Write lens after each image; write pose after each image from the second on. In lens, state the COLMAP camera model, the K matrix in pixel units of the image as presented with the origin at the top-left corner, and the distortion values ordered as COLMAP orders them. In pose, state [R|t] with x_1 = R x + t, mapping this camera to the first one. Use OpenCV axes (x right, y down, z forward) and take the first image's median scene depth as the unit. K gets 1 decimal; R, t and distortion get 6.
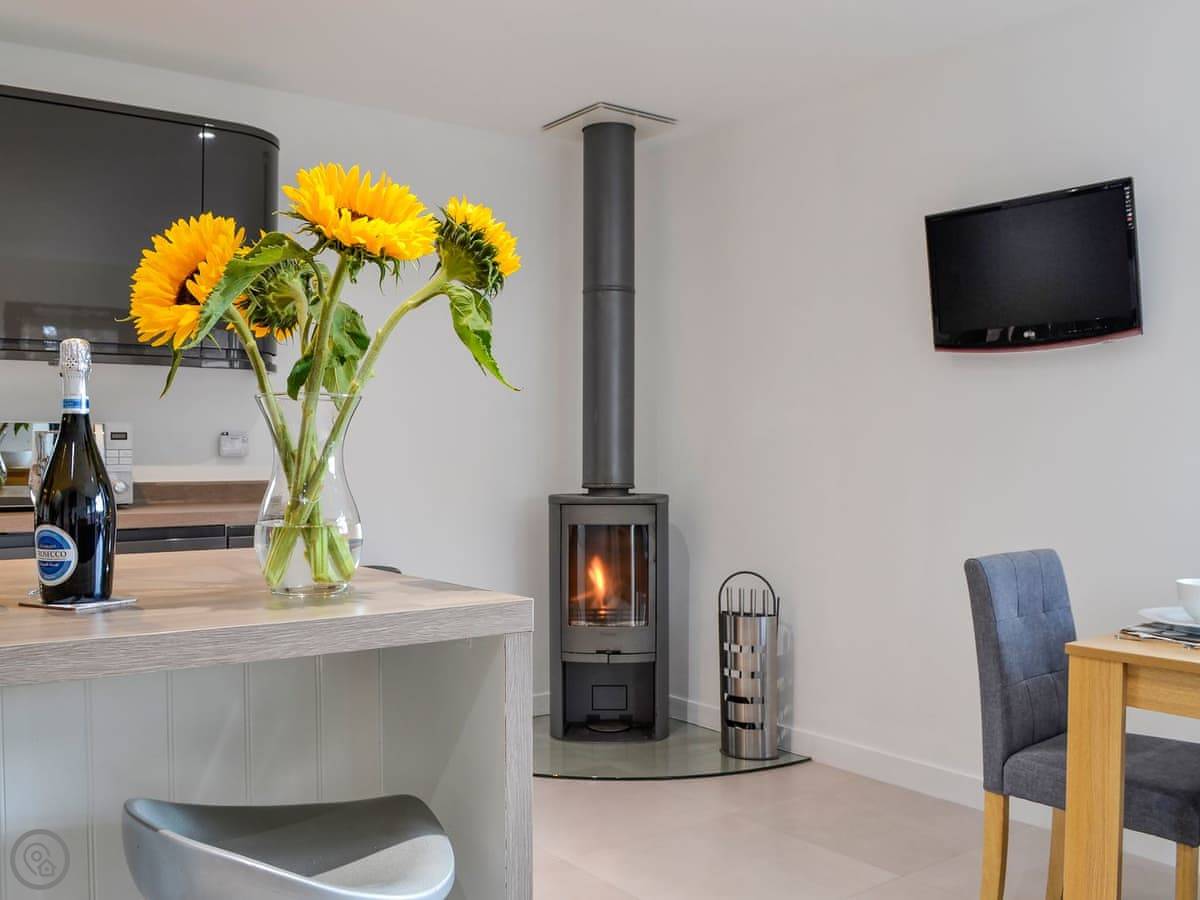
lens RADIAL K [[1077.6, 0, 604.0], [0, 1077.6, 455.6], [0, 0, 1]] dist [-0.074738, 0.001726]
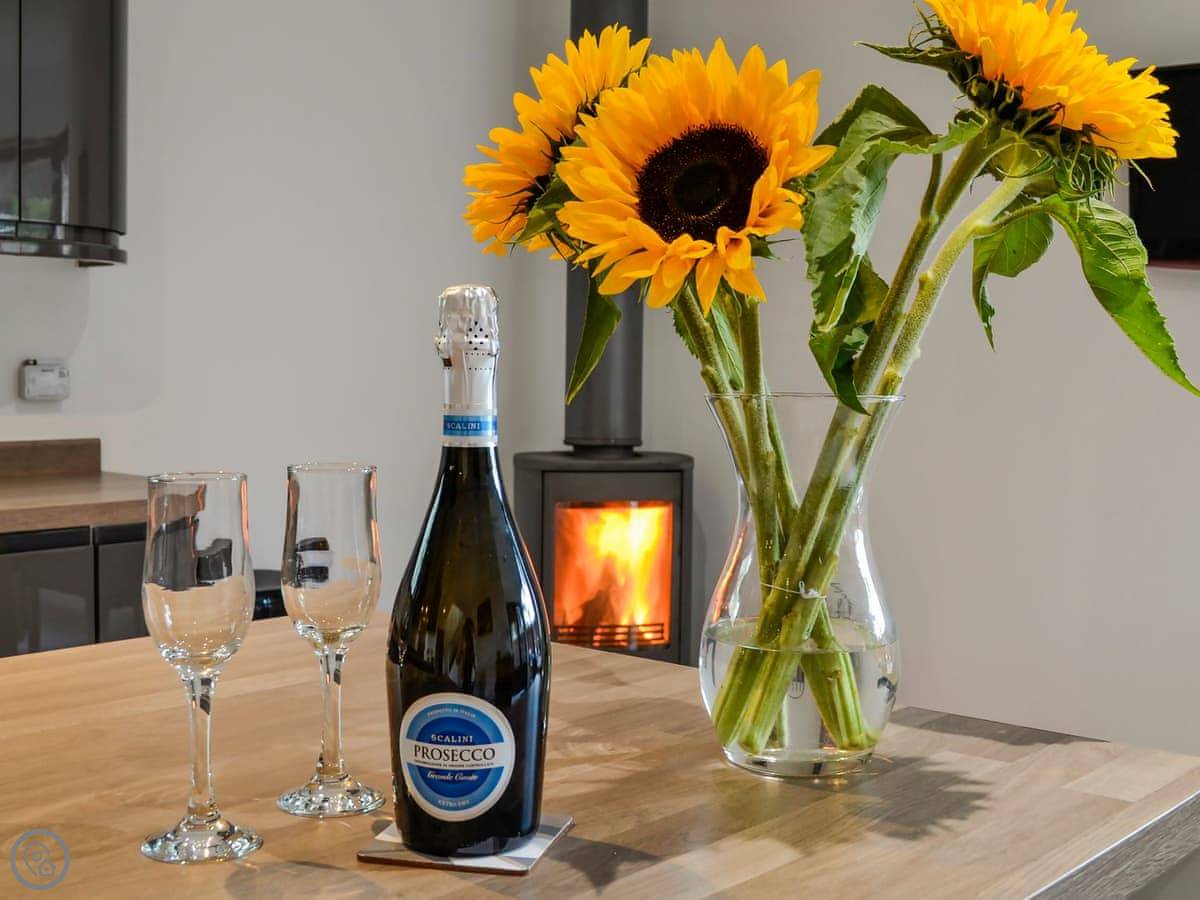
lens RADIAL K [[1461.8, 0, 645.9], [0, 1461.8, 454.2], [0, 0, 1]] dist [-0.043972, 0.000000]
pose [[0.974686, 0.001498, 0.223573, -0.544092], [-0.016512, 0.997729, 0.065302, -0.076162], [-0.222967, -0.067341, 0.972497, 0.337781]]
